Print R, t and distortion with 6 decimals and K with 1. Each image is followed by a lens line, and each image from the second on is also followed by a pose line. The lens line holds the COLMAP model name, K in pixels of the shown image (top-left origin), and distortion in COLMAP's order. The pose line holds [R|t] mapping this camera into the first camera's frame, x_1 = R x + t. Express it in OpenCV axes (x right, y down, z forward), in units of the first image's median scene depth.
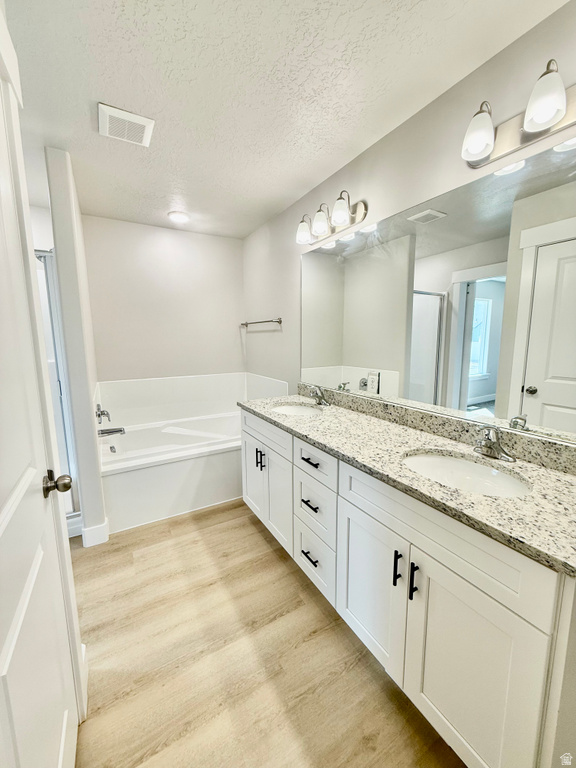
lens RADIAL K [[309.5, 0, 293.0], [0, 309.5, 379.7], [0, 0, 1]] dist [-0.002014, 0.000991]
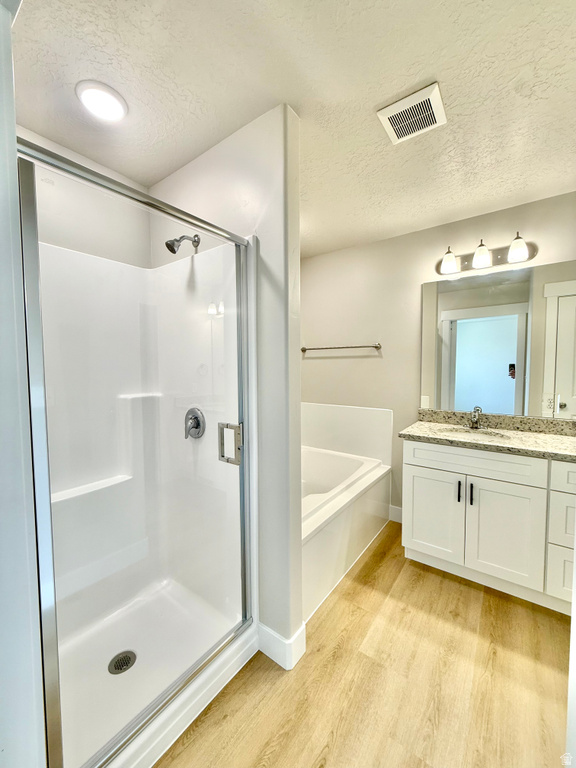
lens RADIAL K [[309.5, 0, 288.4], [0, 309.5, 382.3], [0, 0, 1]] dist [-0.002014, 0.000991]
pose [[0.916098, -0.015433, 0.400658, -0.902975], [0.051934, 0.995409, -0.080403, -0.022060], [-0.397577, 0.094464, 0.912693, 0.321924]]
